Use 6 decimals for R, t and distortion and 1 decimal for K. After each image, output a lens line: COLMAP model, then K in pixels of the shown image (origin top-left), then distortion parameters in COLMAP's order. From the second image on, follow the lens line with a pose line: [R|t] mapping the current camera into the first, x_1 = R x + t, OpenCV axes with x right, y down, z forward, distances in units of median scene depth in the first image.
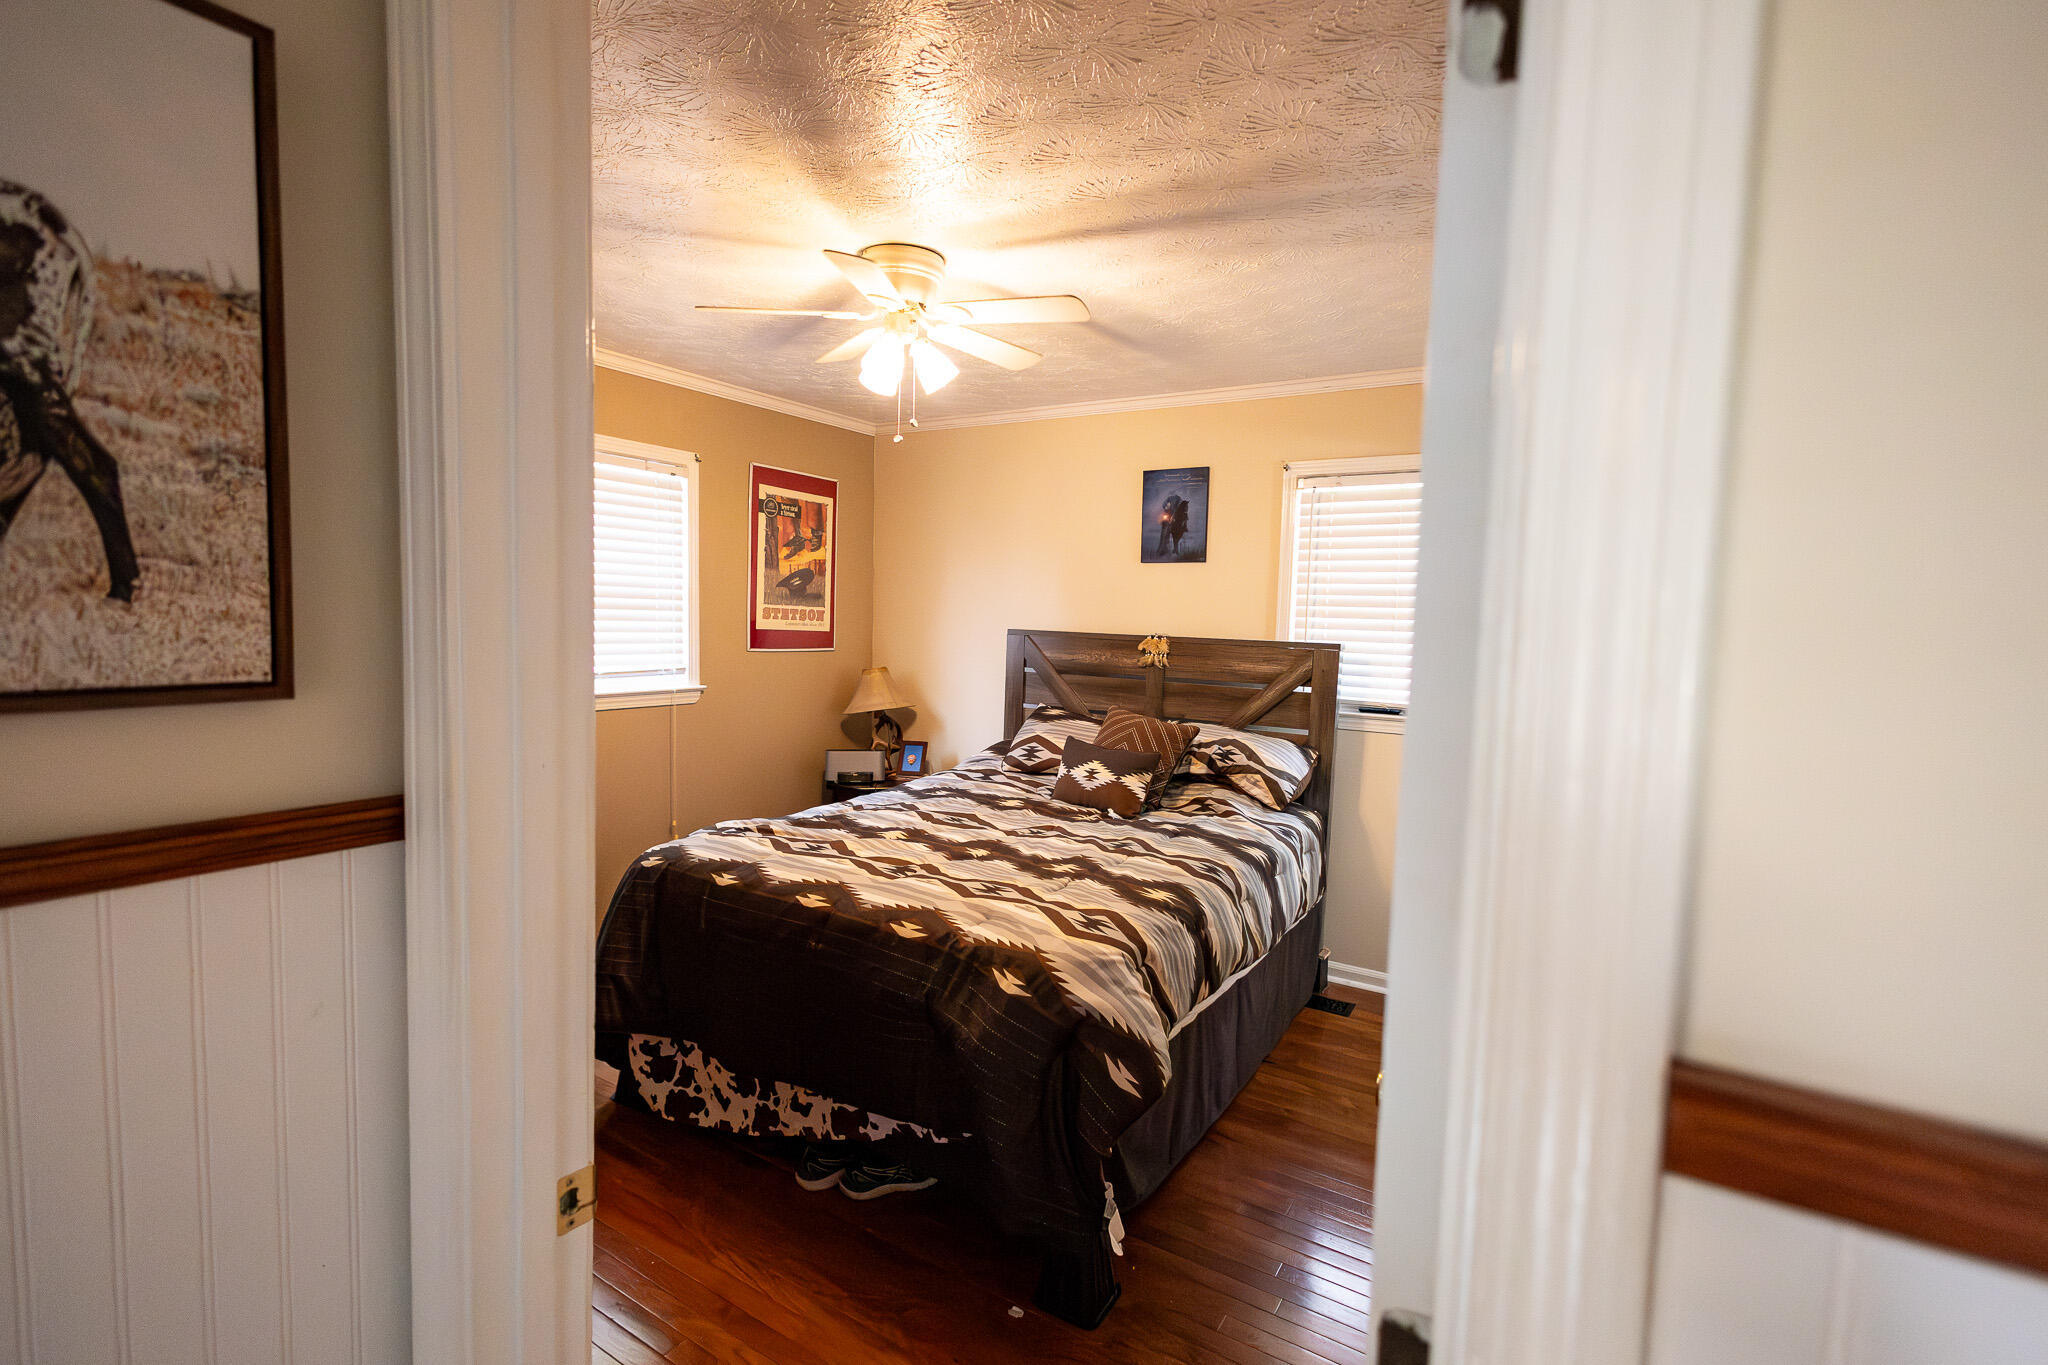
lens RADIAL K [[932.5, 0, 1019.1], [0, 932.5, 684.4], [0, 0, 1]] dist [0.023048, -0.011408]
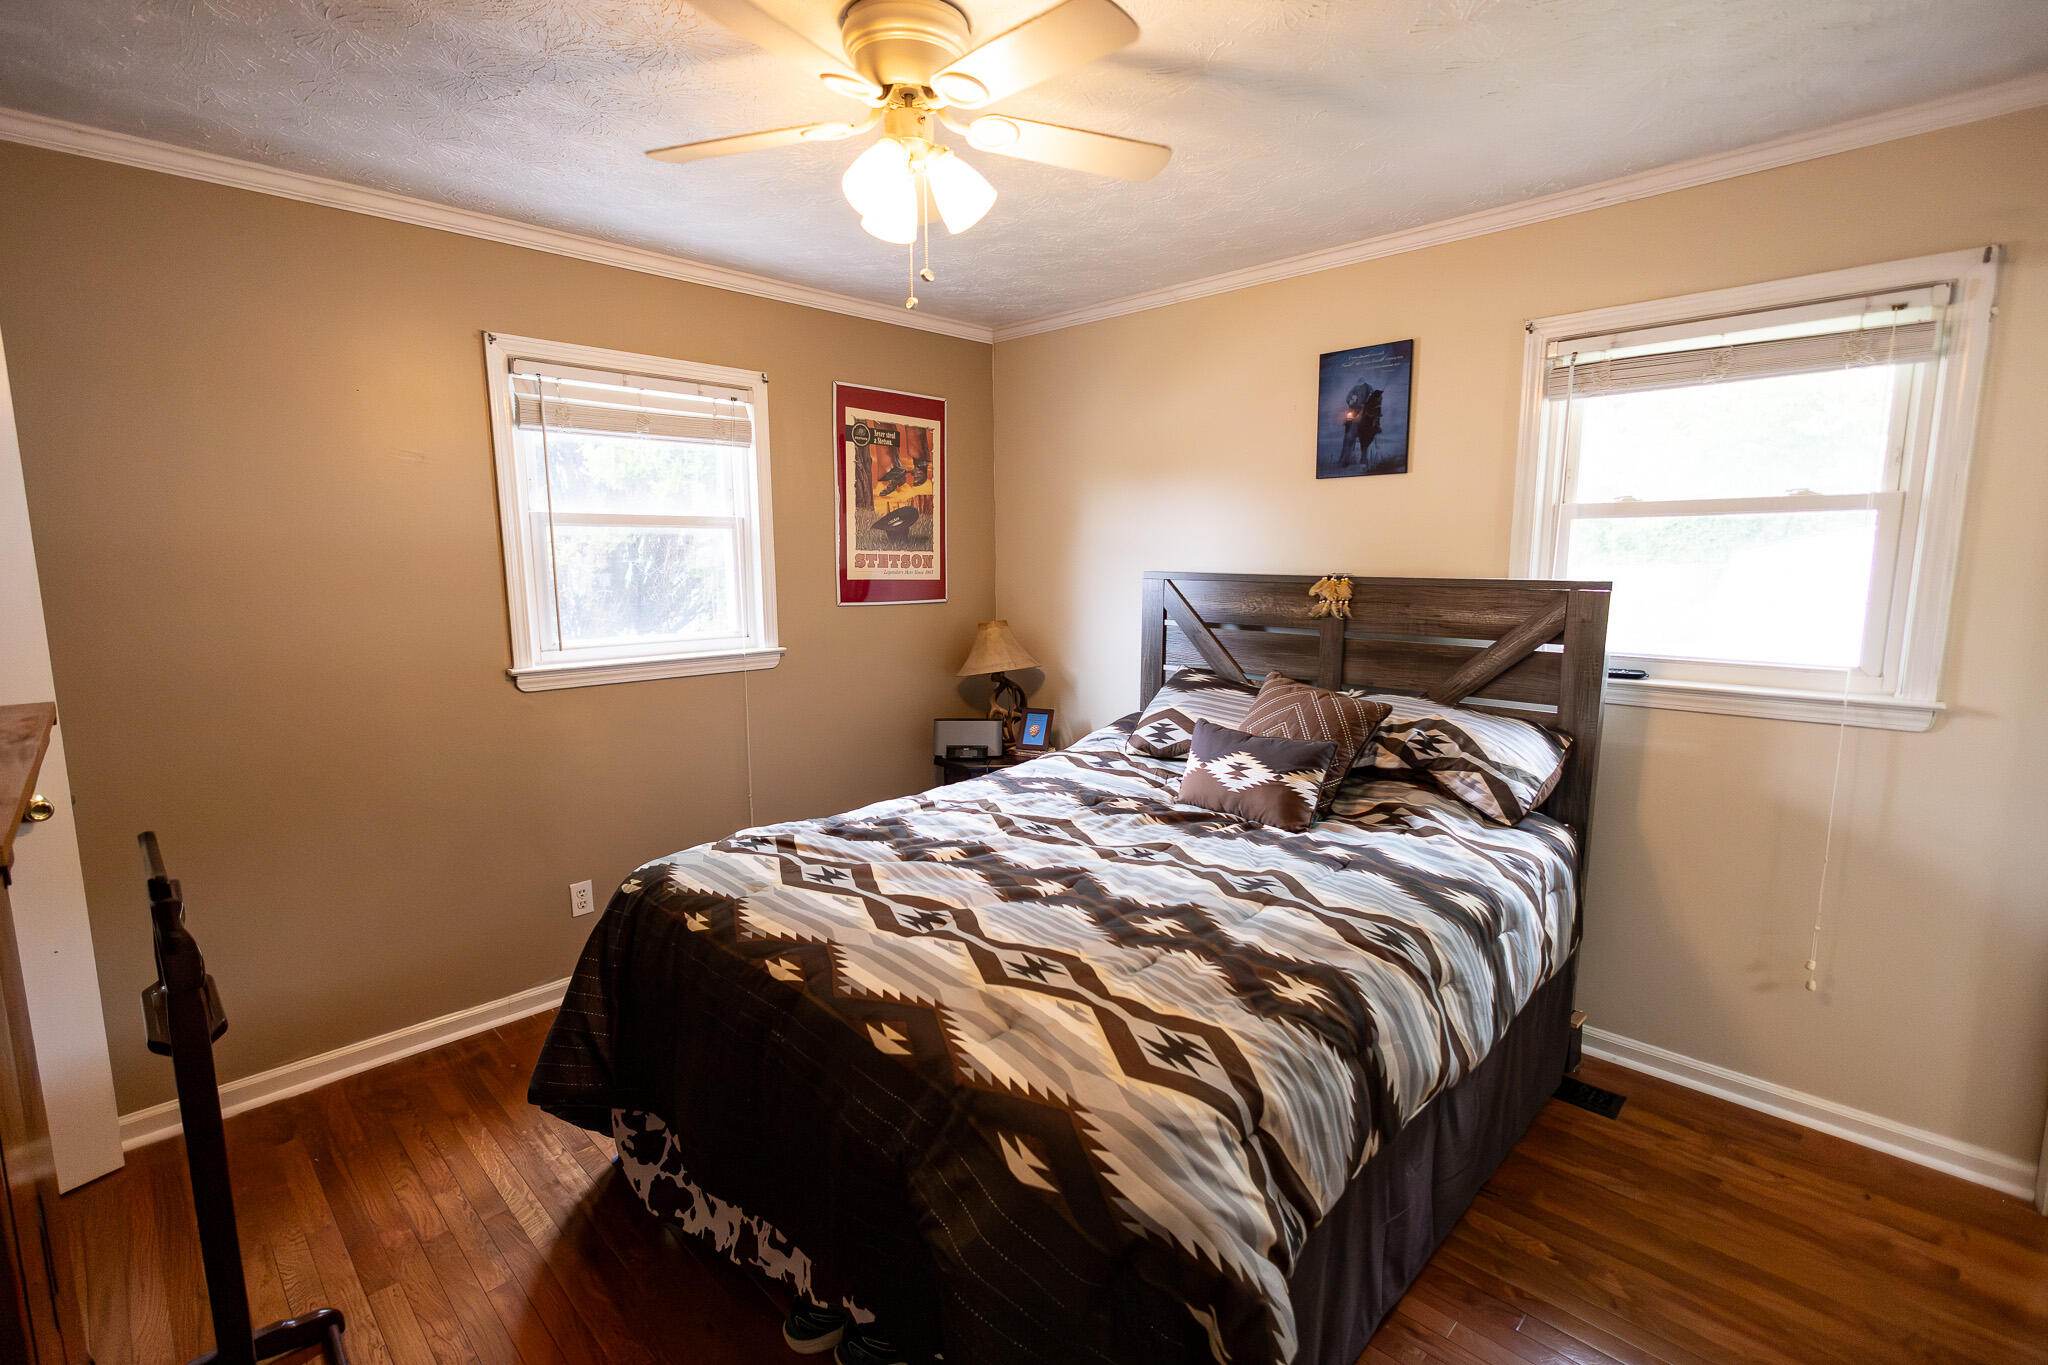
lens RADIAL K [[931.2, 0, 1017.9], [0, 931.2, 683.2], [0, 0, 1]] dist [0.013802, -0.000259]
pose [[0.976239, -0.000095, -0.216695, 0.070673], [0.013350, 0.998127, 0.059703, -0.016805], [0.216283, -0.061178, 0.974412, 0.243904]]
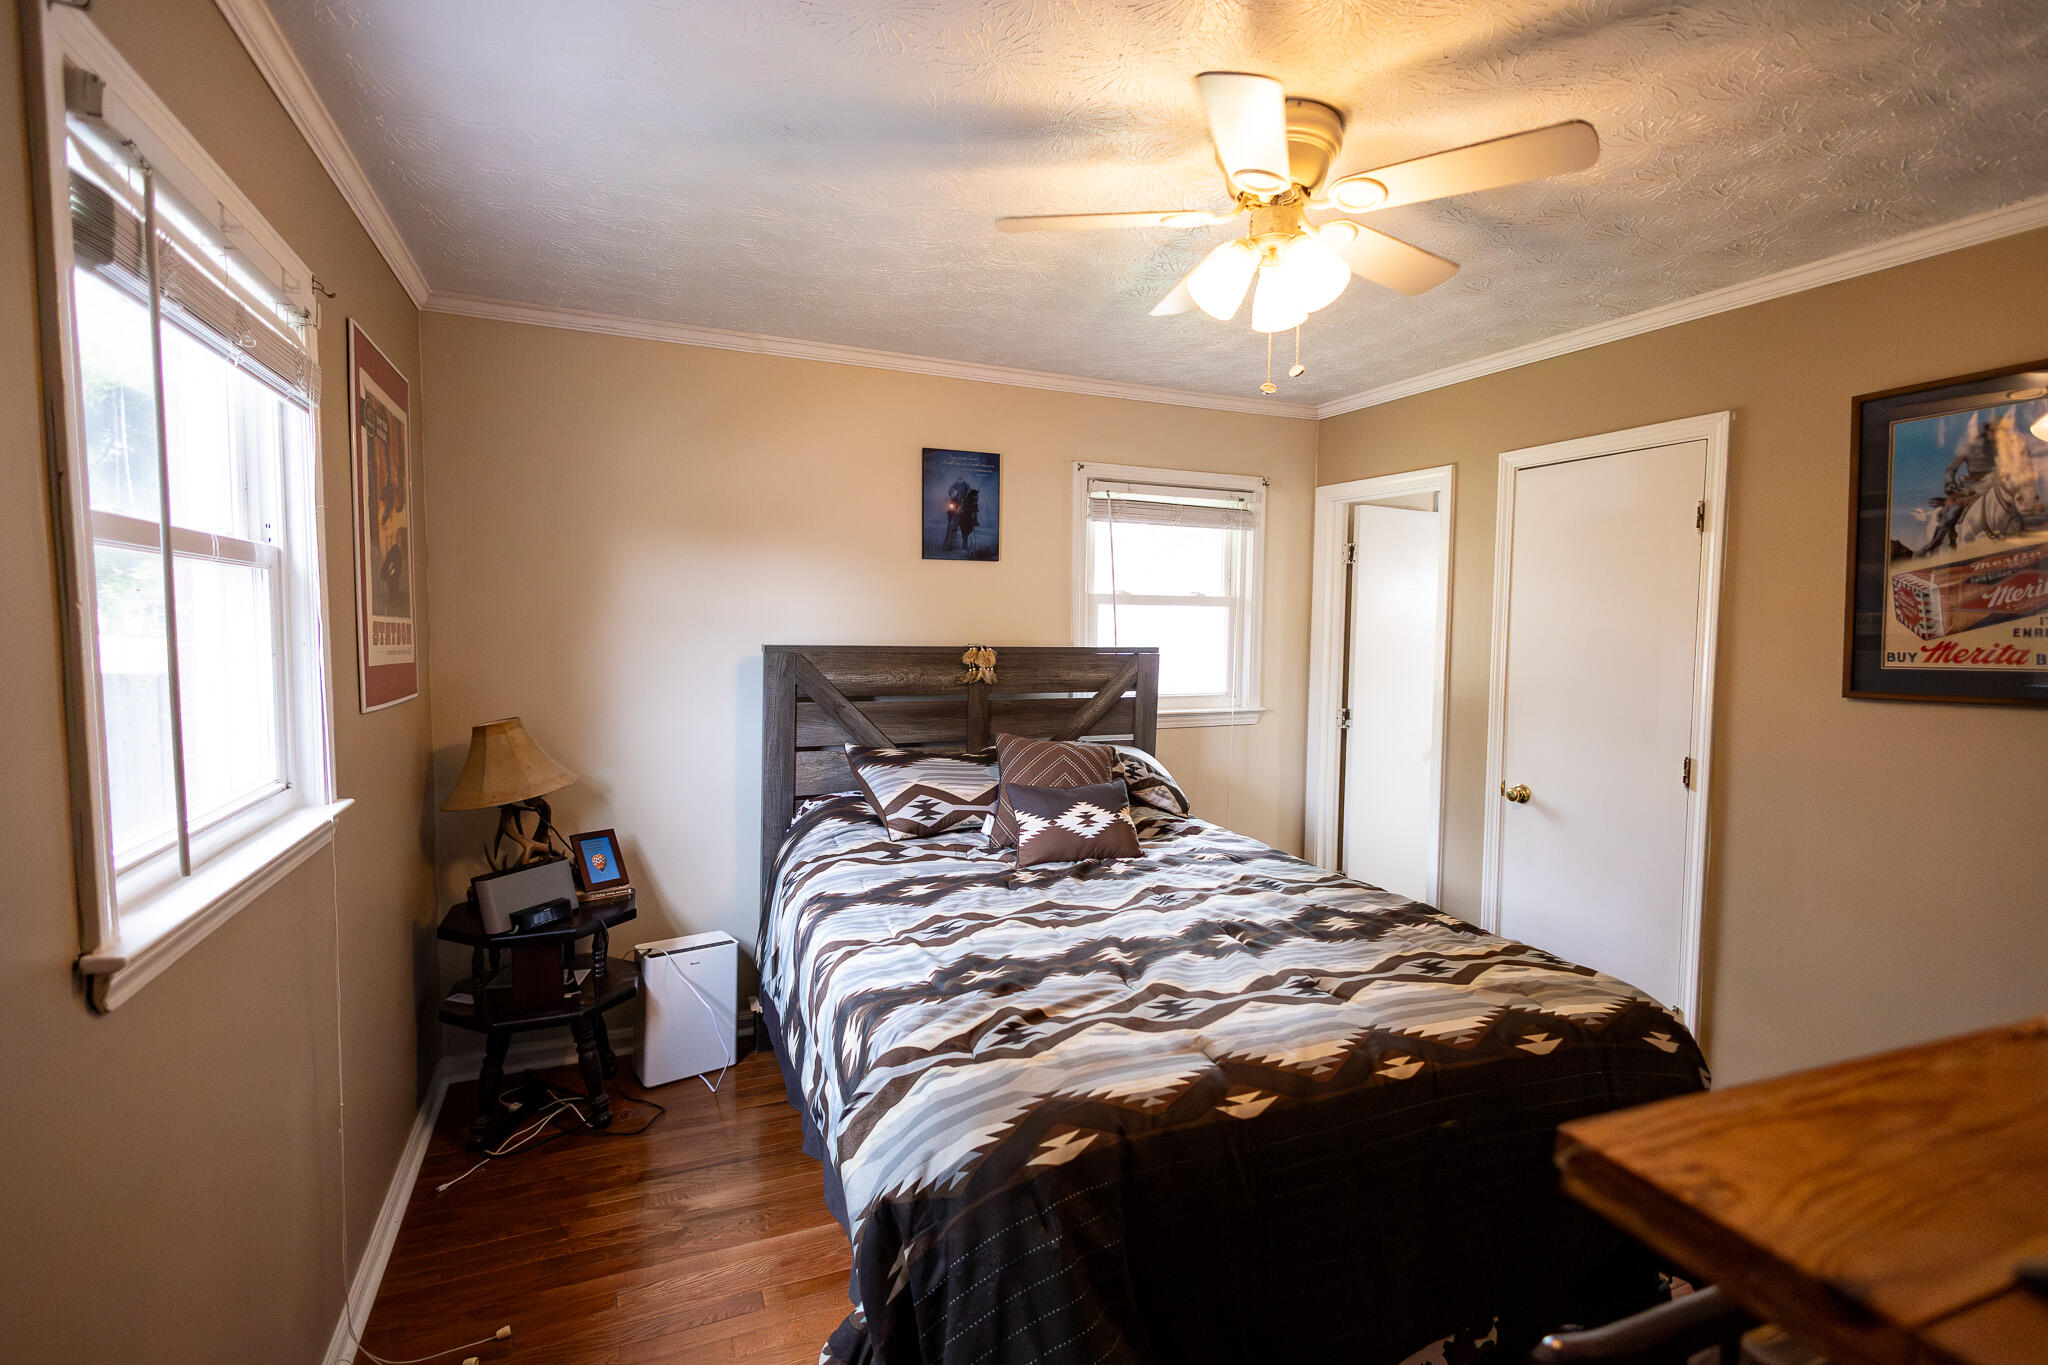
lens RADIAL K [[931.2, 0, 1017.9], [0, 931.2, 683.2], [0, 0, 1]] dist [0.013802, -0.000259]
pose [[0.570757, -0.074713, 0.817713, -0.609581], [0.067414, 0.996754, 0.044018, -0.061973], [-0.818347, 0.030002, 0.573941, 0.557705]]
